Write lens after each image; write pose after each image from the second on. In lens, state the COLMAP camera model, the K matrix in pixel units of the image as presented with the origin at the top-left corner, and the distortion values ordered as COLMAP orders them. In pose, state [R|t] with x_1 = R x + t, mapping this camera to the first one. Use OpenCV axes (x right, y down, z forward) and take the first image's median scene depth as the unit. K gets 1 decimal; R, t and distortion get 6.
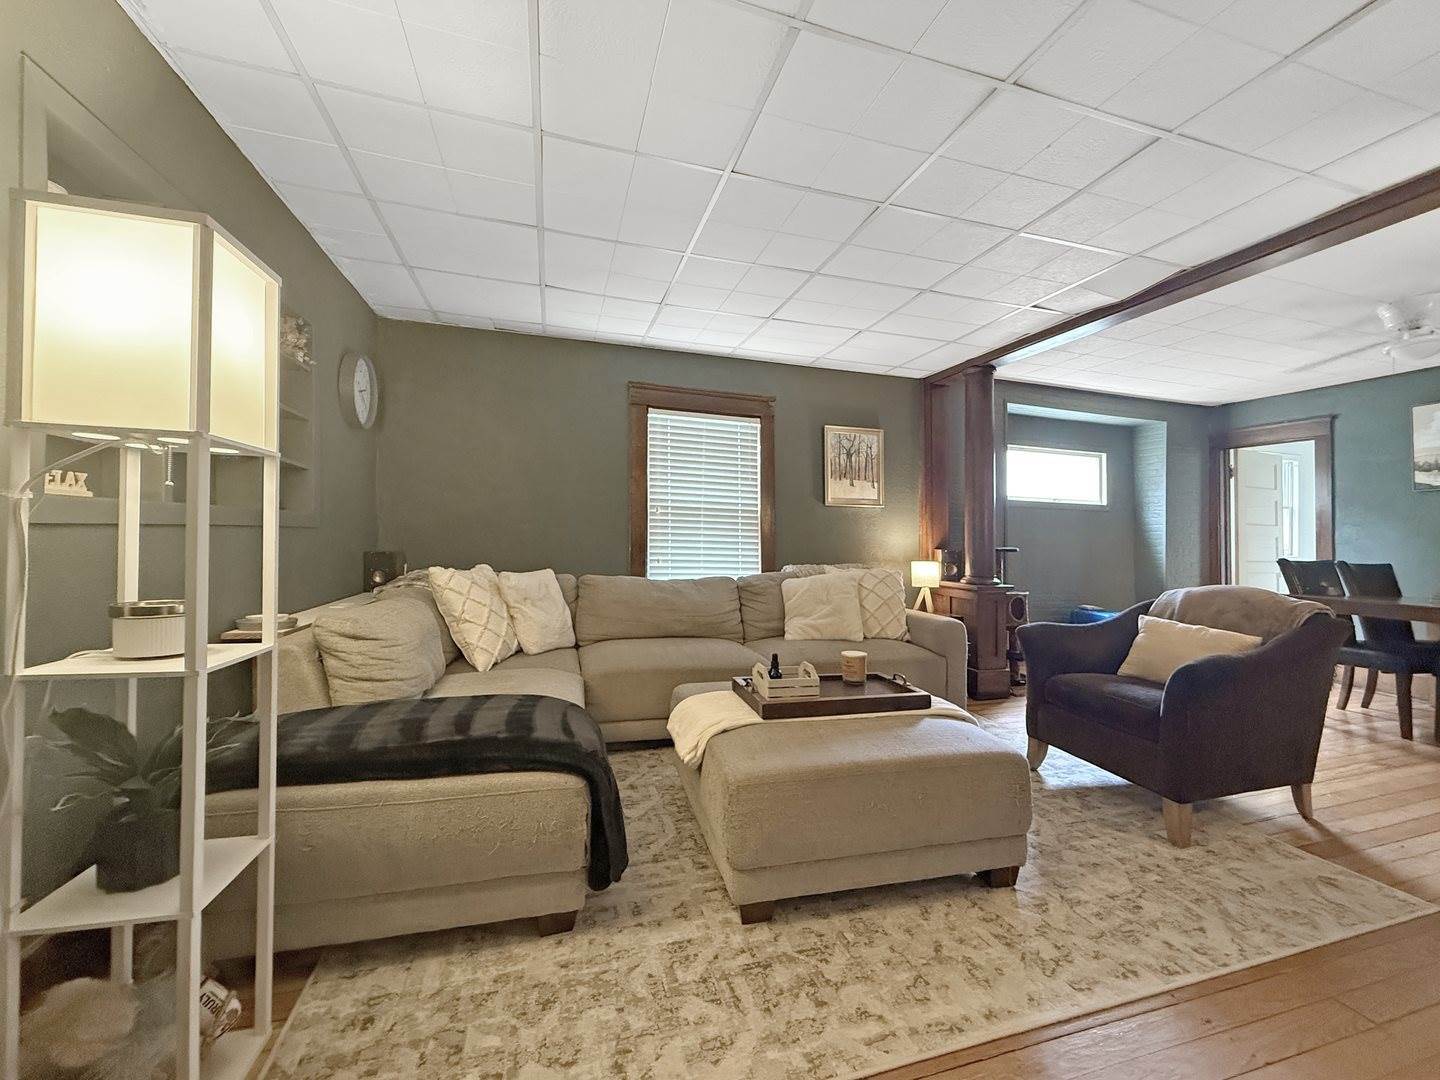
lens RADIAL K [[577.3, 0, 707.3], [0, 577.3, 534.1], [0, 0, 1]] dist [-0.001617, -0.000135]
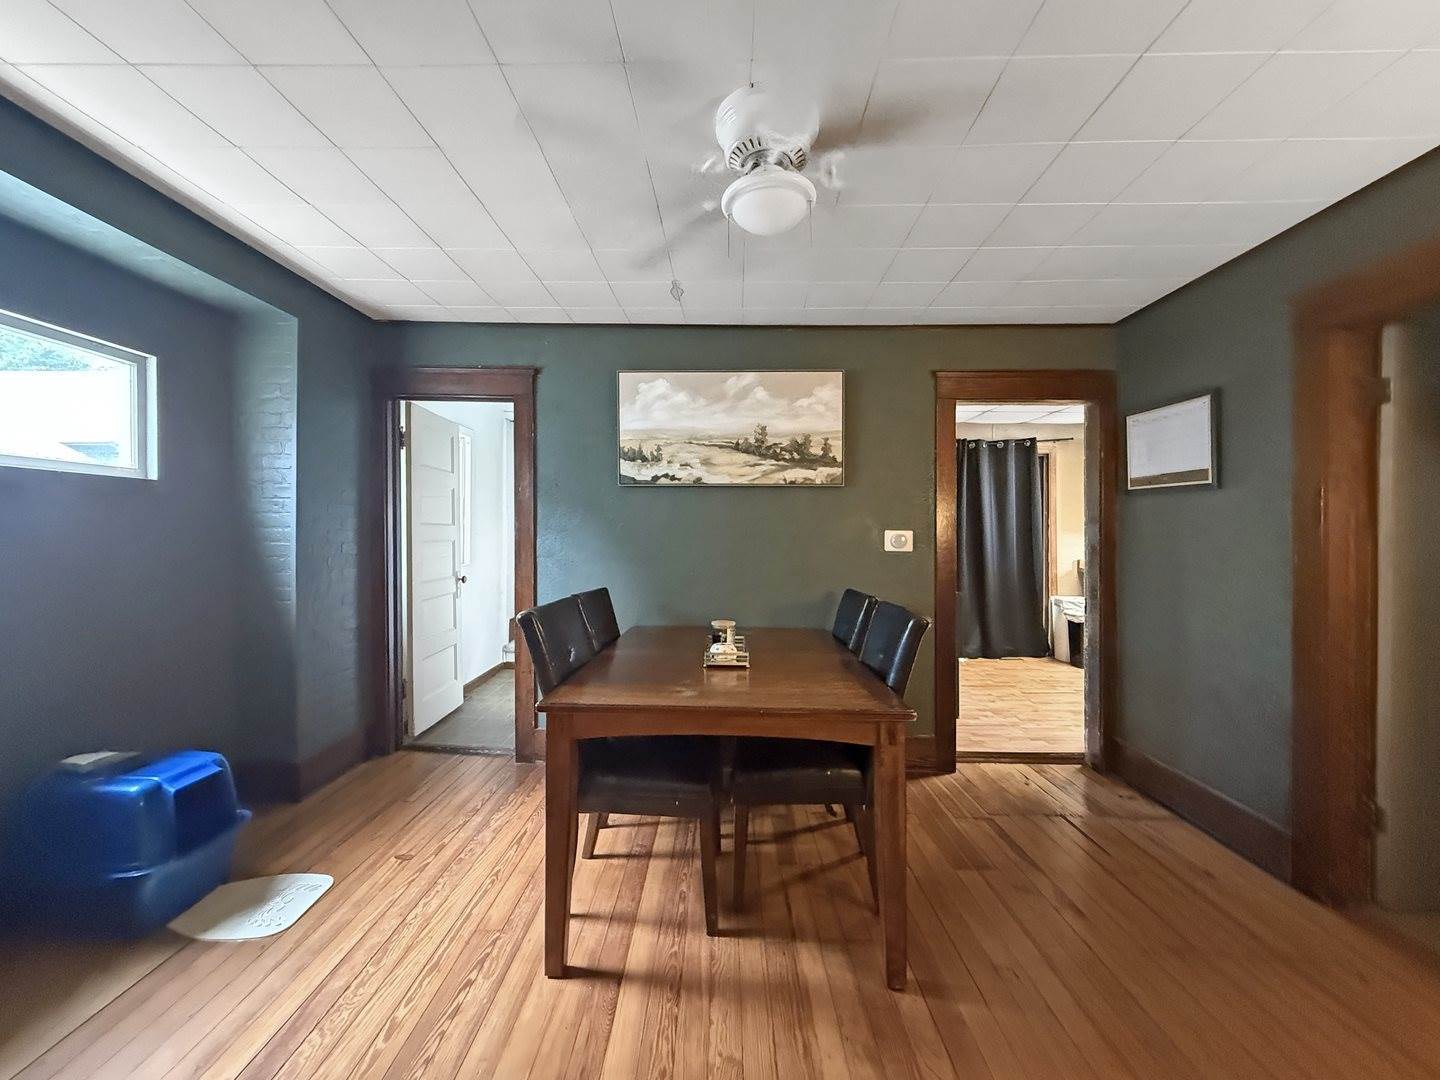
lens RADIAL K [[611.7, 0, 739.7], [0, 611.7, 535.5], [0, 0, 1]] dist [0.000863, 0.000058]
pose [[0.278994, -0.017481, 0.960134, 0.724976], [-0.006533, 0.999777, 0.020101, -0.039493], [-0.960271, -0.011881, 0.278817, 0.892473]]
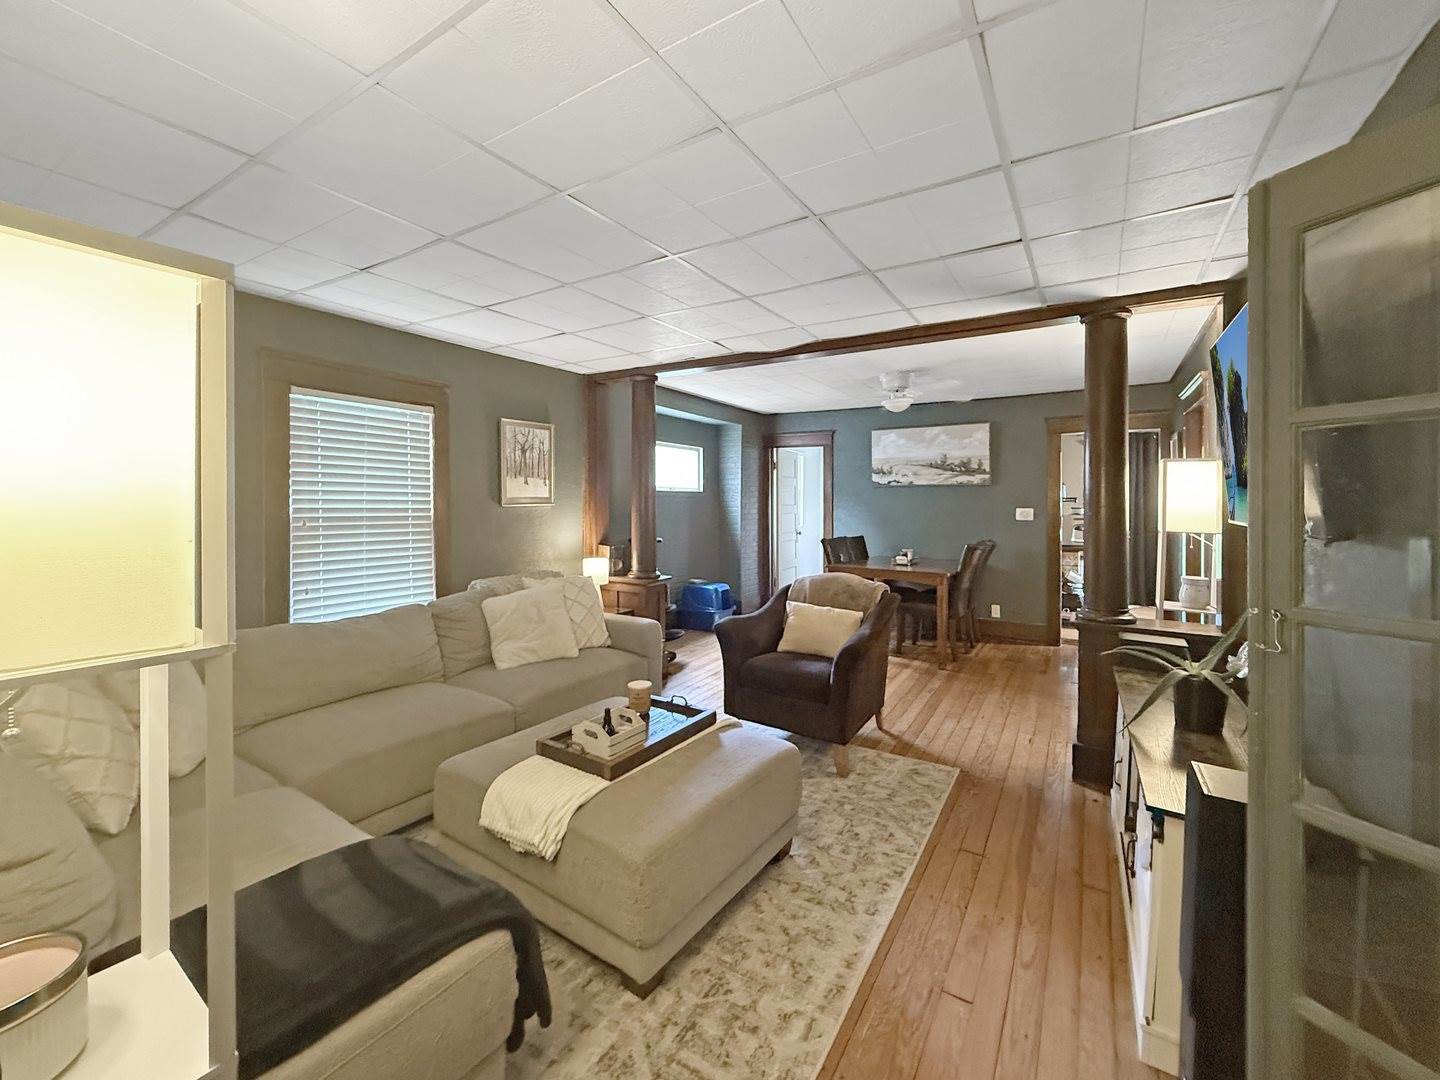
lens RADIAL K [[625.0, 0, 707.9], [0, 625.0, 505.2], [0, 0, 1]] dist [0.000018, -0.000020]
pose [[0.754771, -0.018330, 0.655732, -0.247950], [0.007574, 0.999786, 0.019229, -0.086419], [-0.655944, -0.009547, 0.754749, 0.059869]]
